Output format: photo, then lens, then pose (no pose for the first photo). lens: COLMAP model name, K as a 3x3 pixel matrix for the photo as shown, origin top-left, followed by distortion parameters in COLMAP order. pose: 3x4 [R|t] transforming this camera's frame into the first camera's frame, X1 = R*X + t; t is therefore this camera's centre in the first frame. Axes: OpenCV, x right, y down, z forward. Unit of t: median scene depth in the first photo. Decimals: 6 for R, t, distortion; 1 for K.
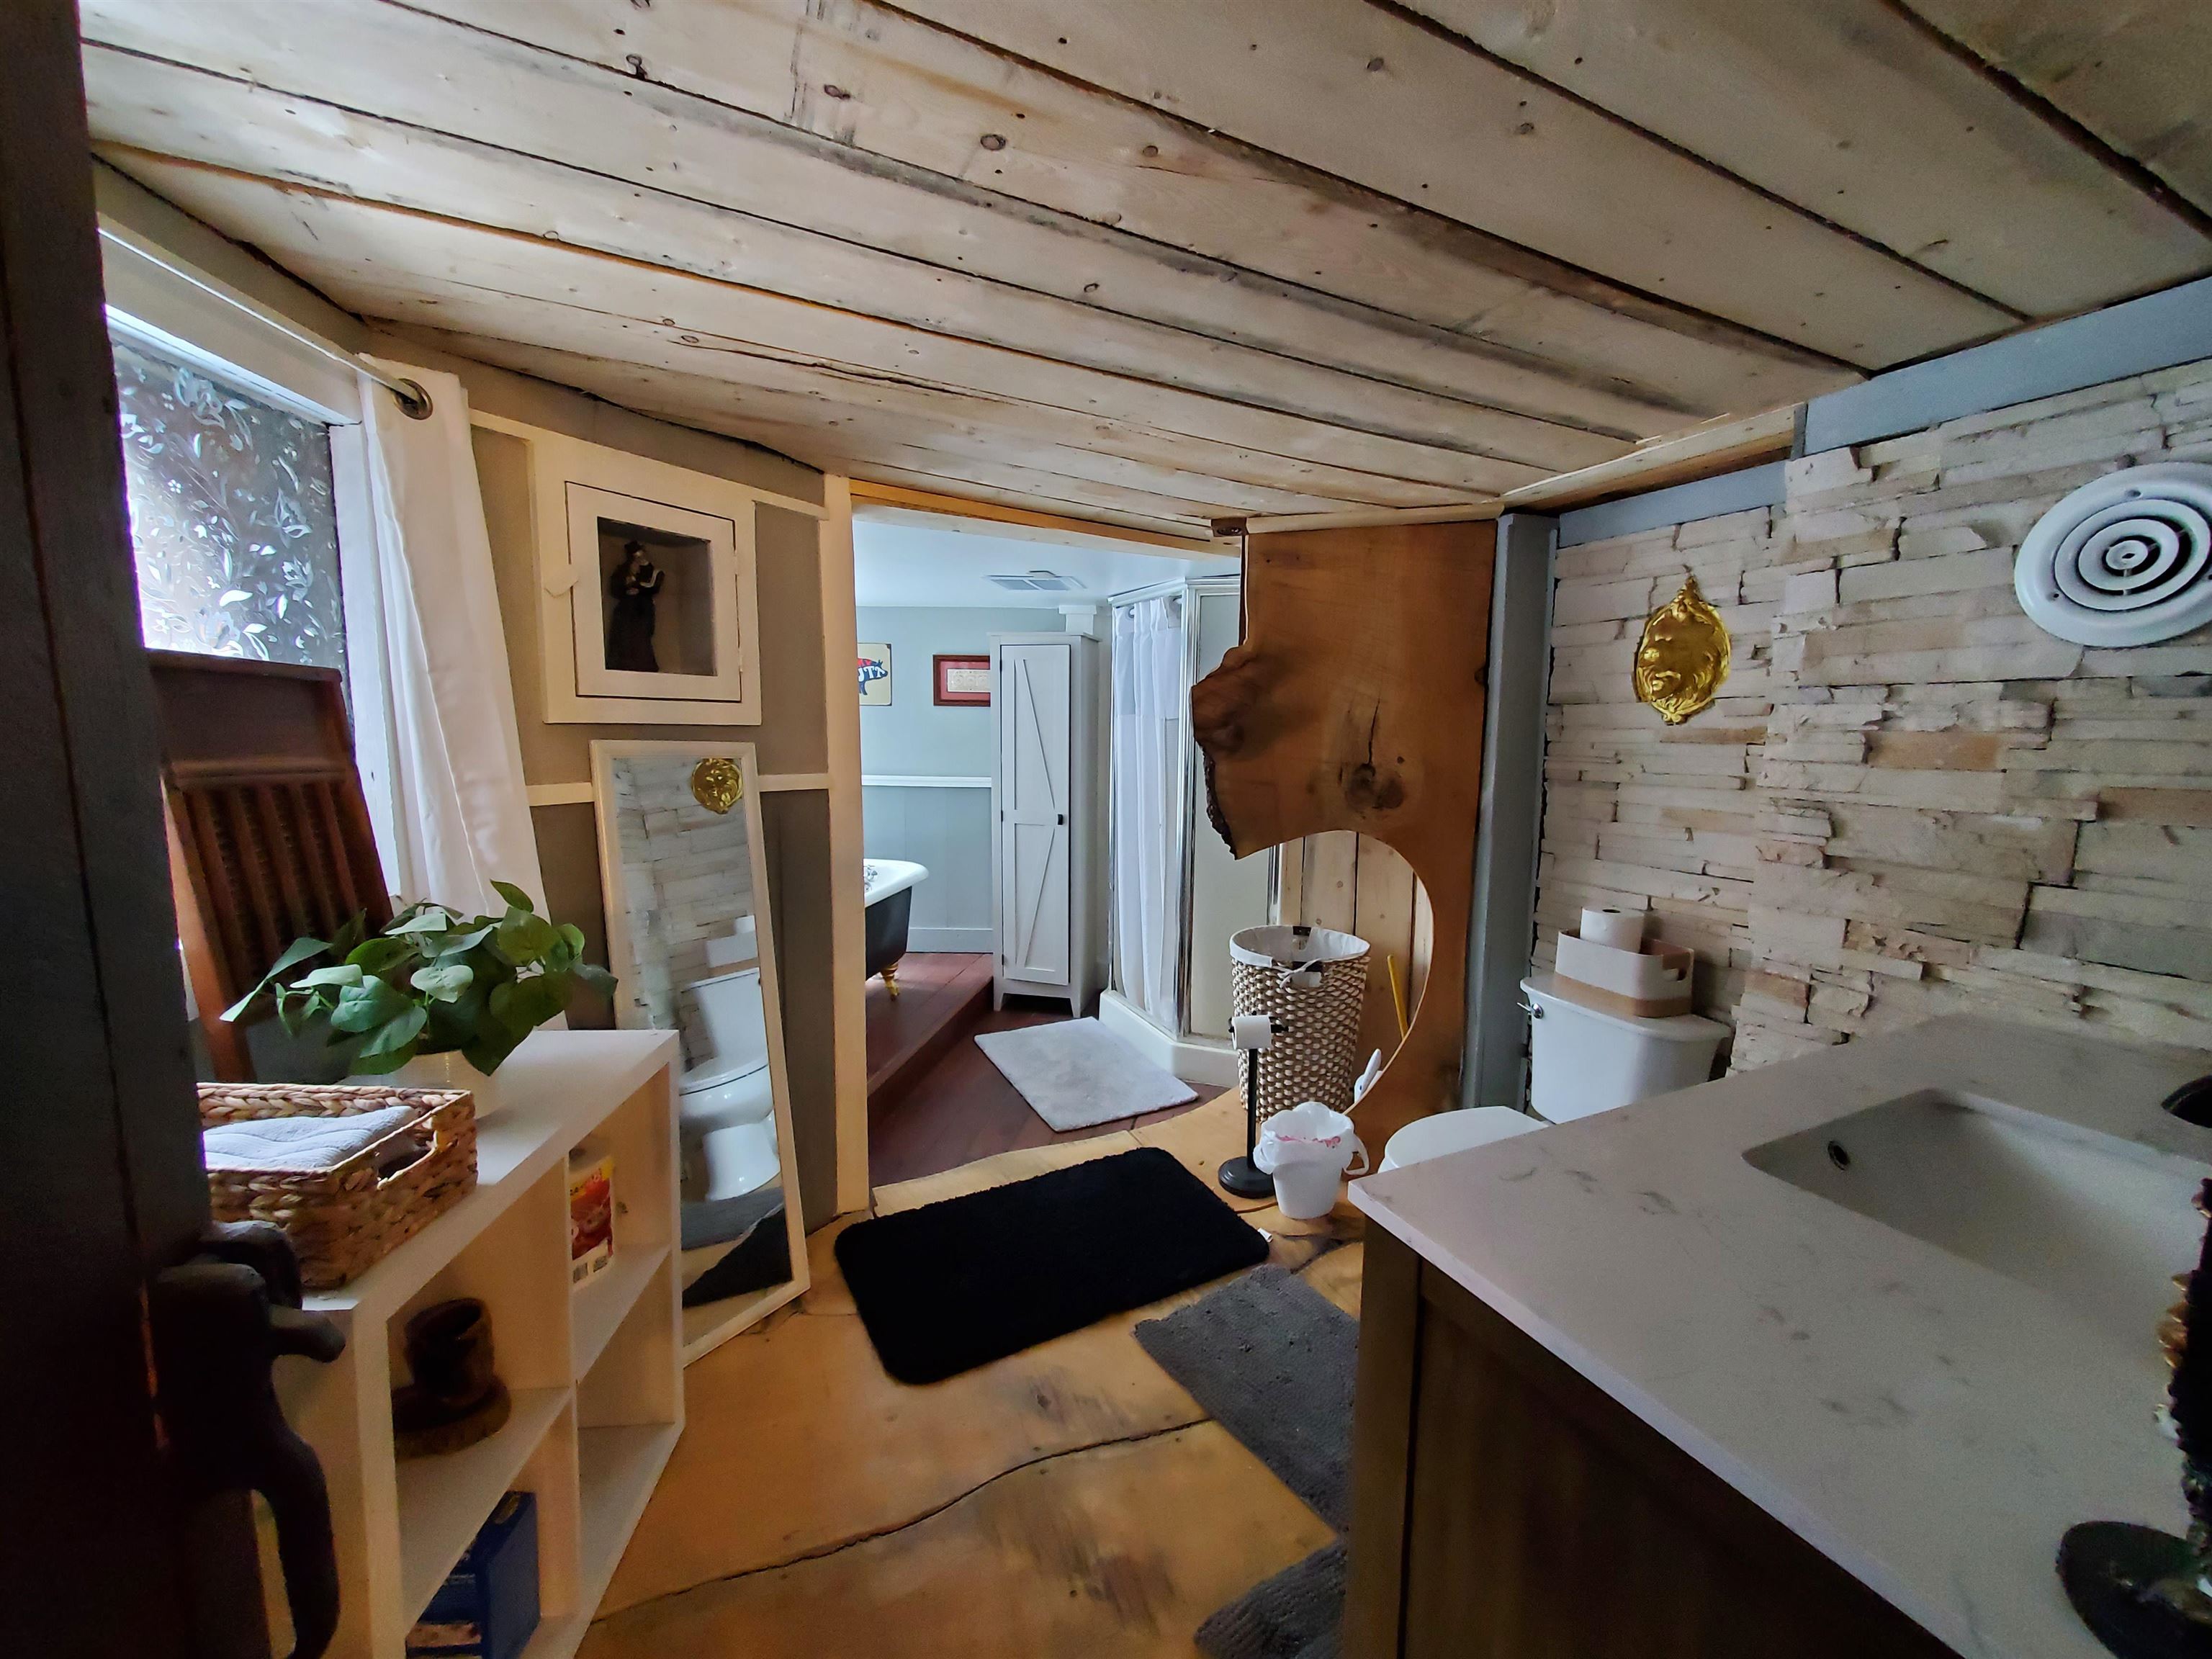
lens RADIAL K [[853.5, 0, 1106.0], [0, 853.5, 829.5], [0, 0, 1]] dist [0.000739, 0.000653]
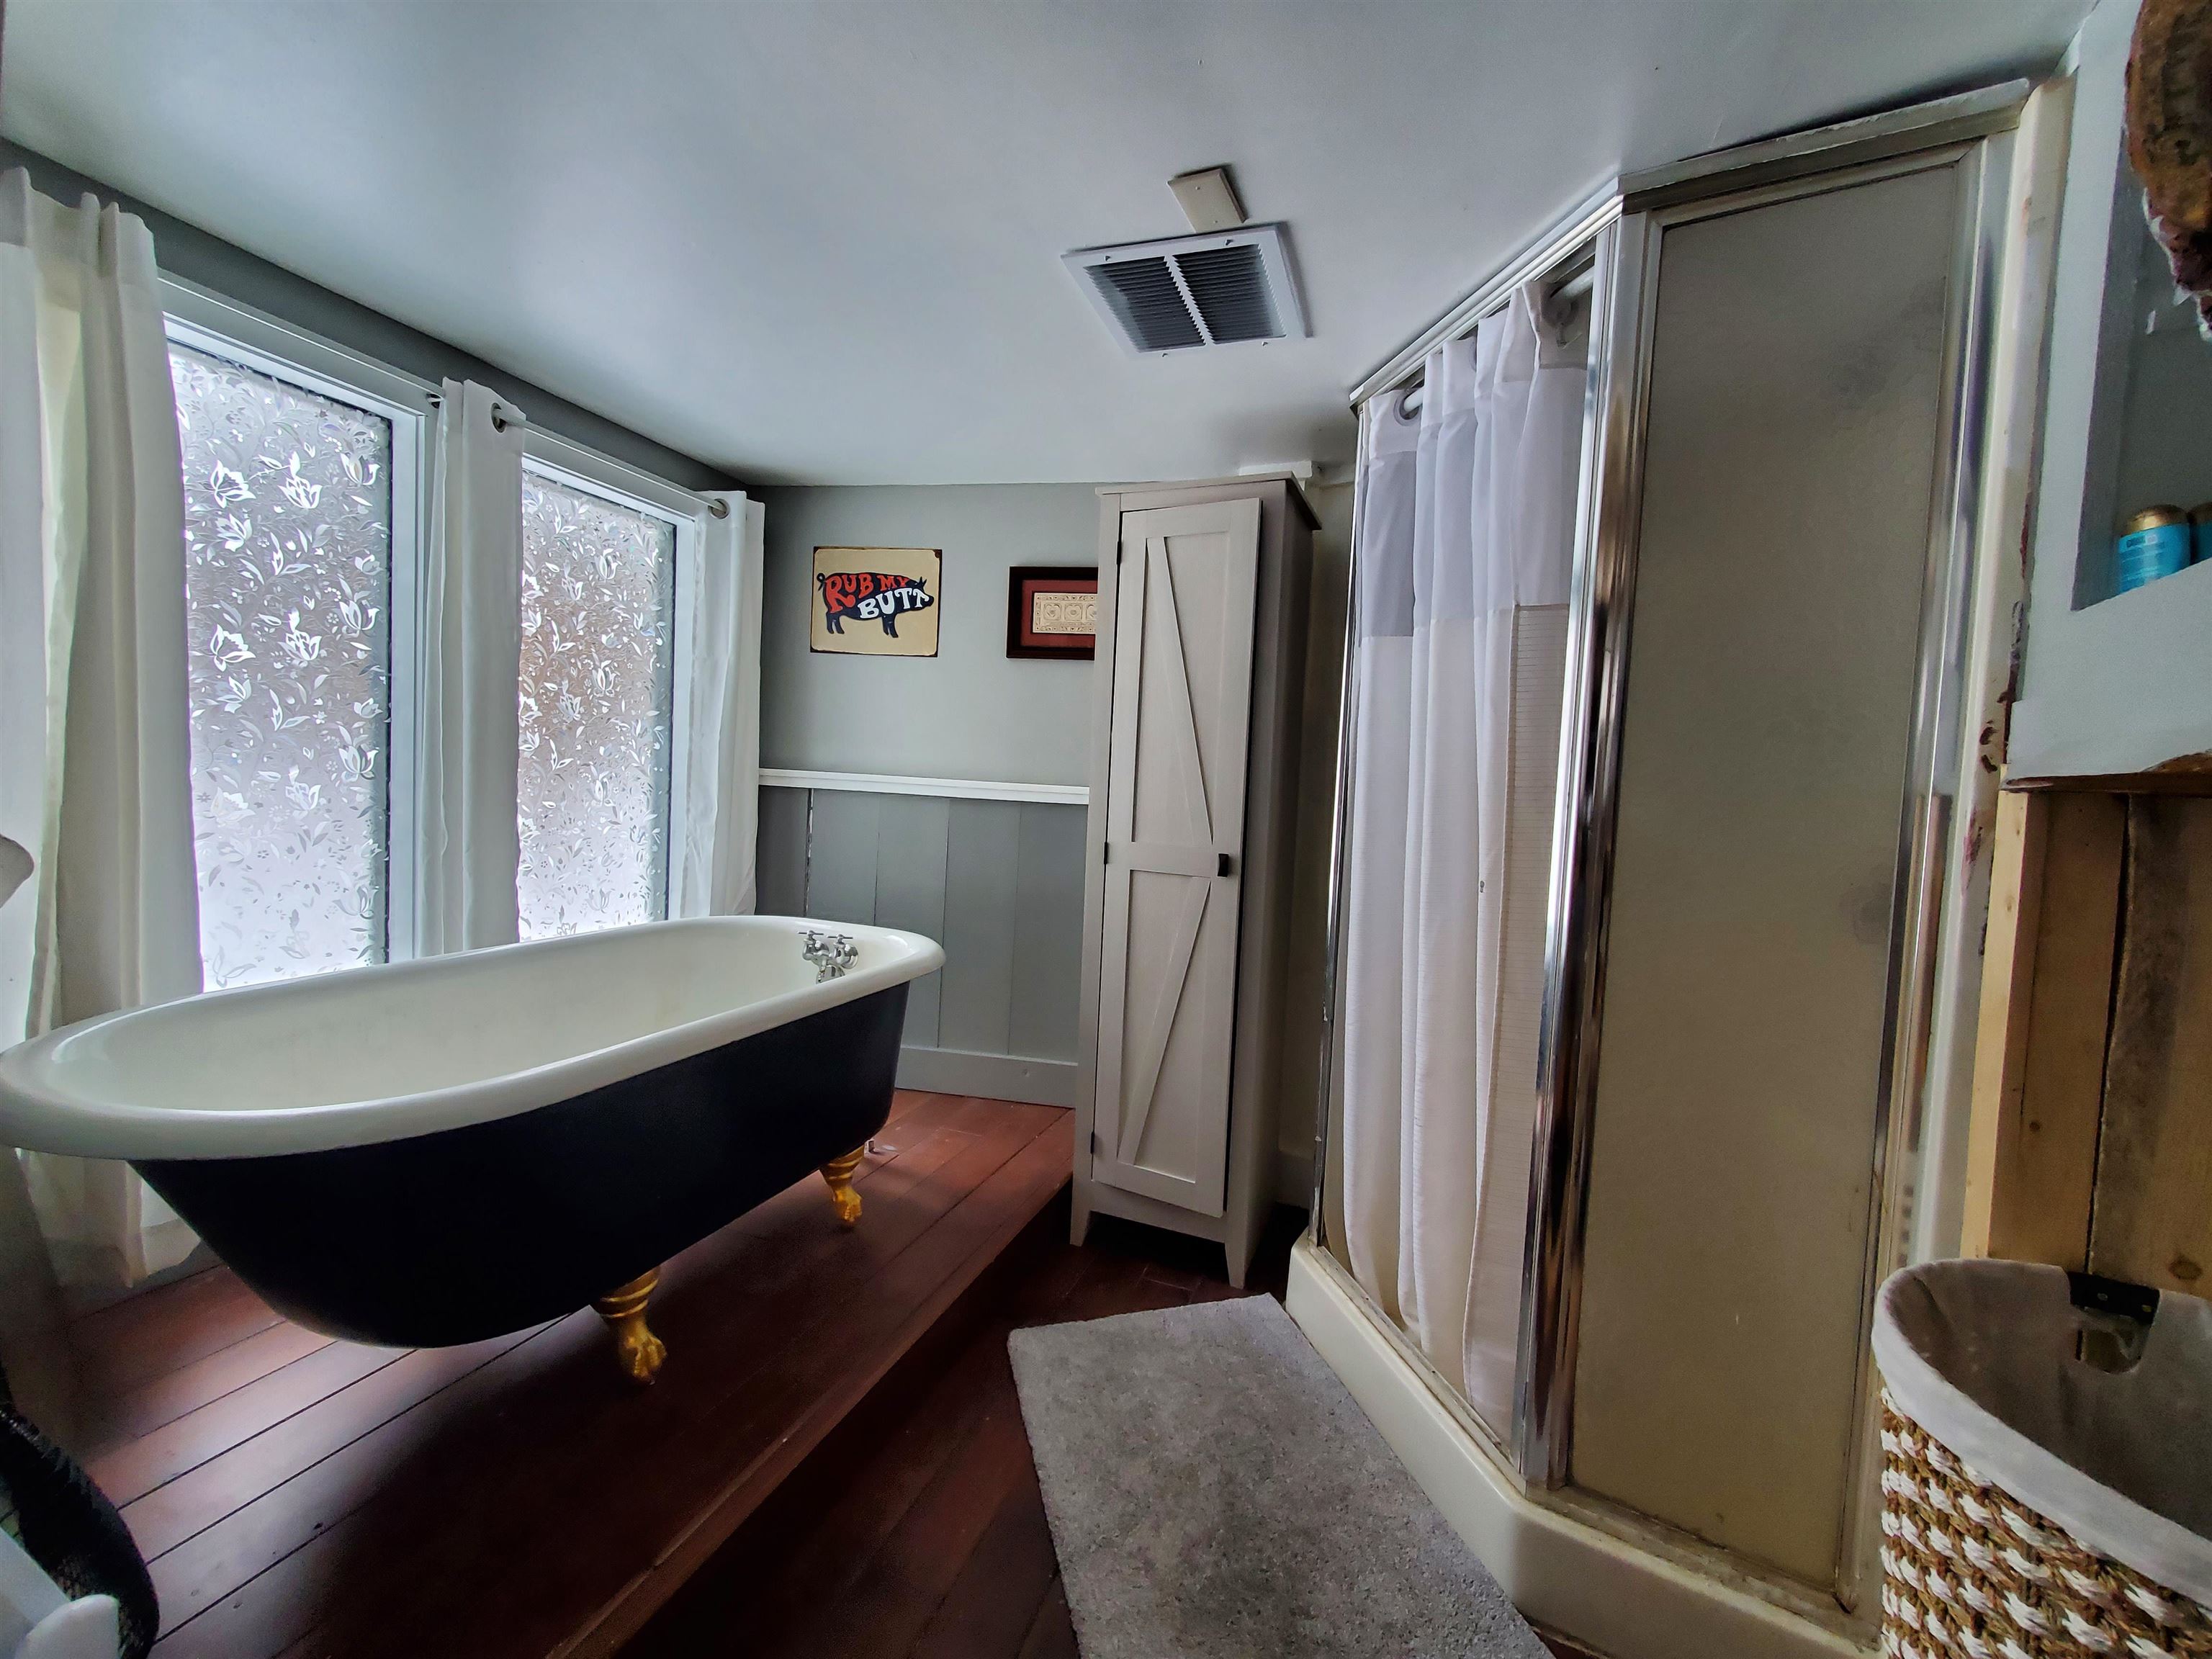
lens RADIAL K [[853.5, 0, 1106.0], [0, 853.5, 829.5], [0, 0, 1]] dist [0.000739, 0.000653]
pose [[0.982075, 0.048568, -0.182127, -0.031479], [-0.064389, 0.994552, -0.081982, 0.010738], [0.177153, 0.092240, 0.979851, 0.503628]]
